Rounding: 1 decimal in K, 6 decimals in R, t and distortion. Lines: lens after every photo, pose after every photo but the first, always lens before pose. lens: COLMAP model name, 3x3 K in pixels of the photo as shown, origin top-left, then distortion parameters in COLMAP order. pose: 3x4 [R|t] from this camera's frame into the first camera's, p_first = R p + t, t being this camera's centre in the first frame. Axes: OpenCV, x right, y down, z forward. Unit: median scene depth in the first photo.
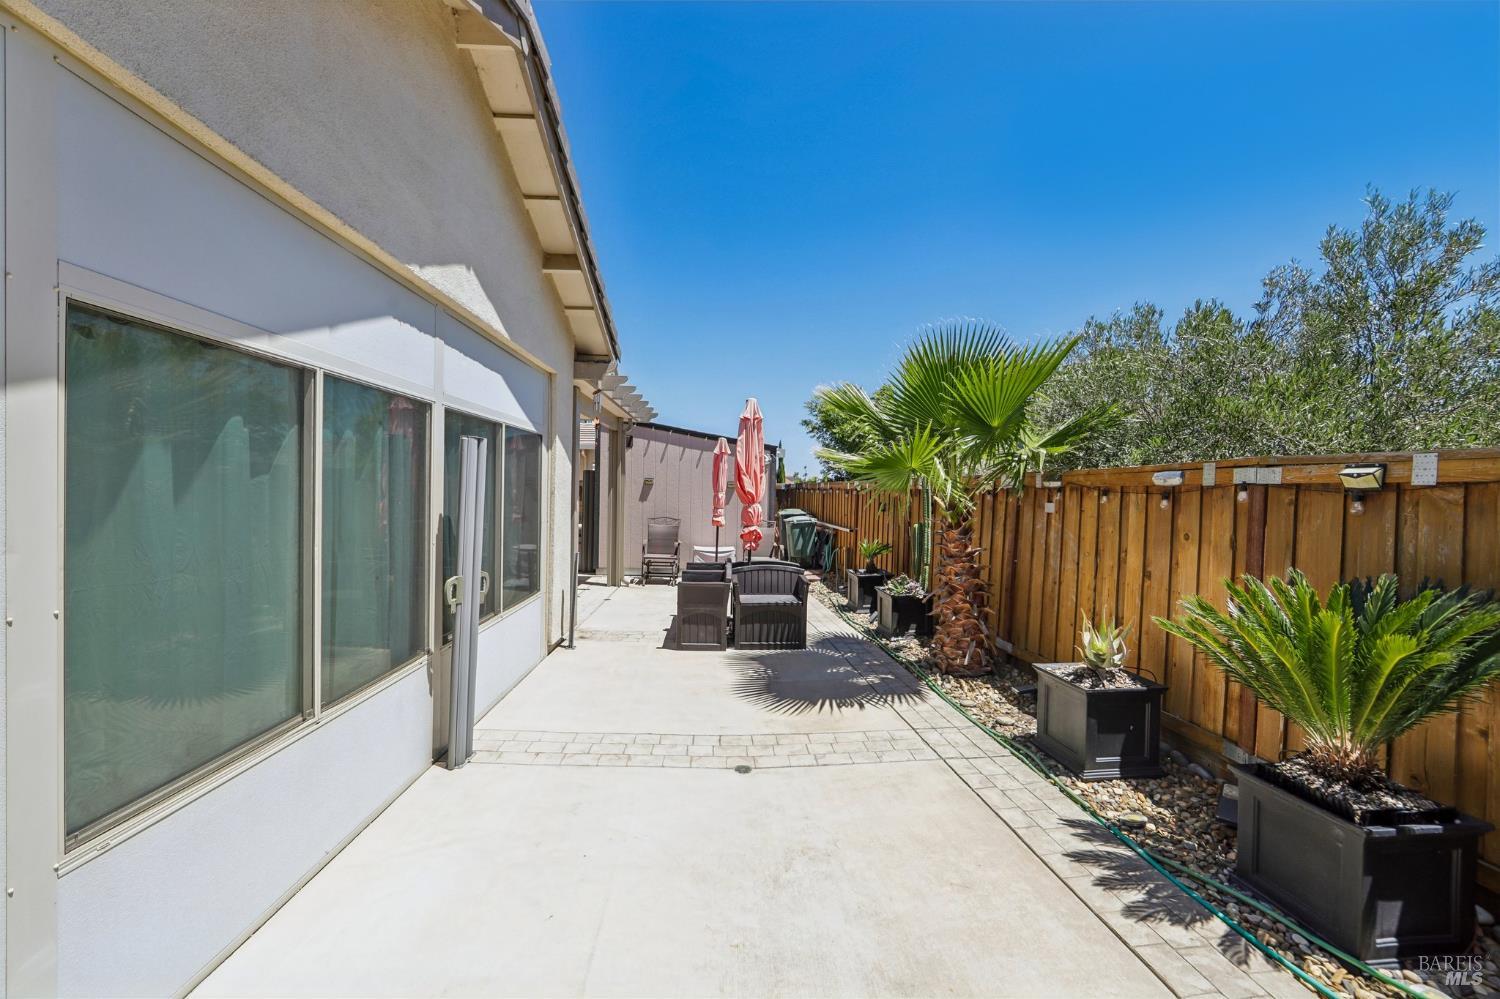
lens RADIAL K [[601.4, 0, 757.8], [0, 601.4, 495.5], [0, 0, 1]] dist [-0.011623, 0.002676]
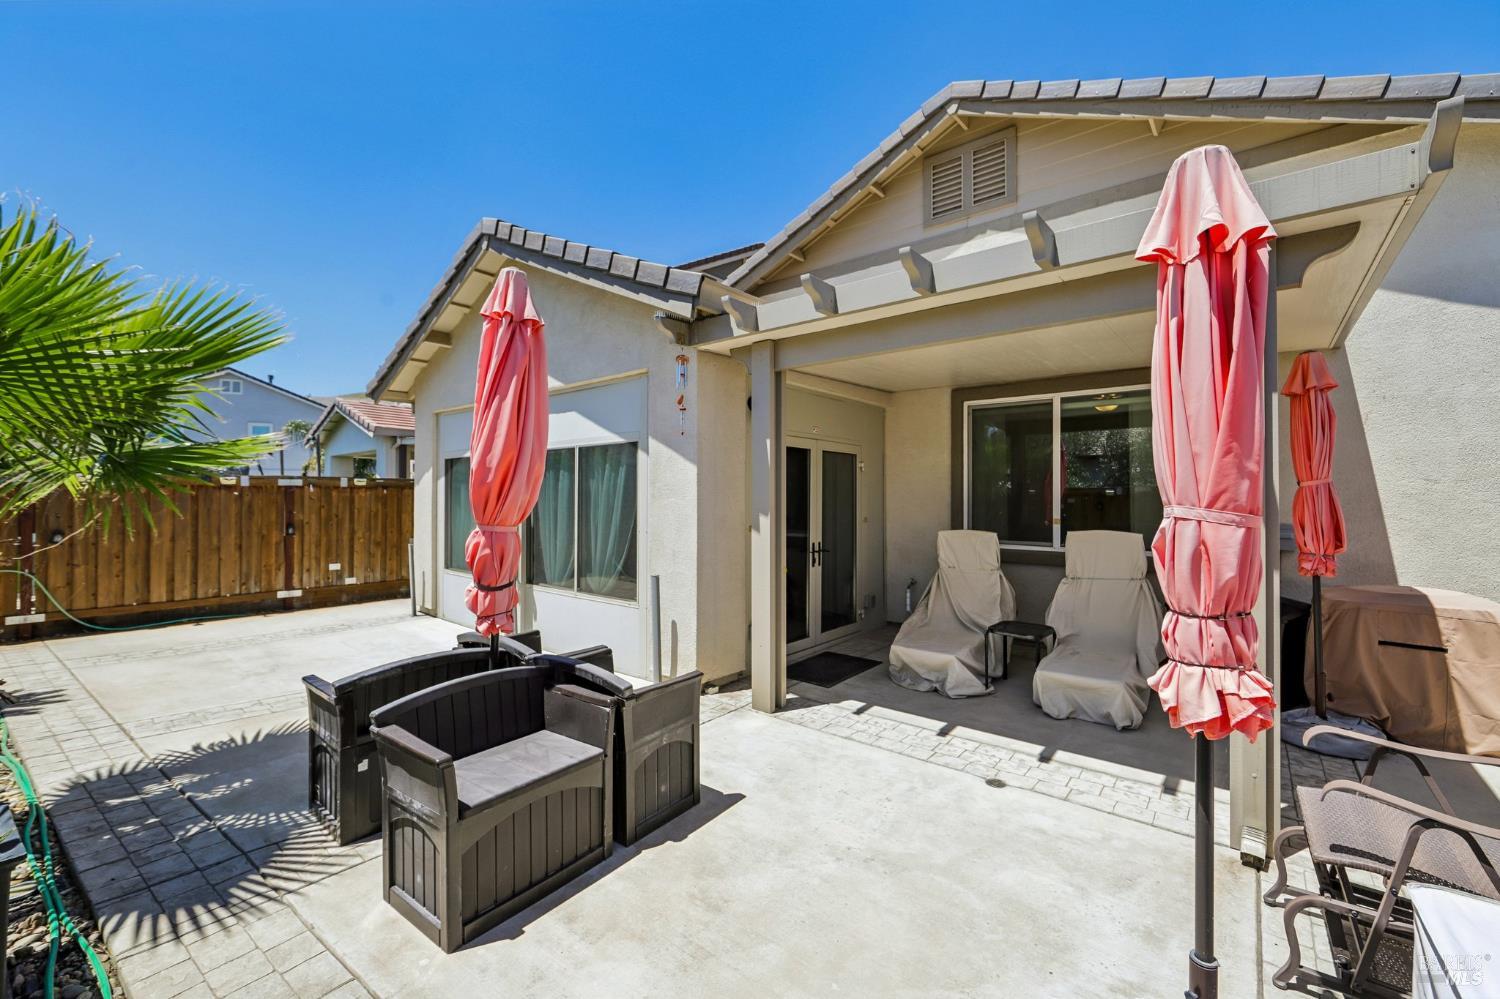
lens RADIAL K [[601.4, 0, 748.3], [0, 601.4, 493.4], [0, 0, 1]] dist [-0.011623, 0.002676]
pose [[-0.685493, -0.030105, -0.727457, 0.271822], [-0.029108, 0.999479, -0.013933, -0.011458], [0.727498, 0.011624, -0.686012, 2.211843]]
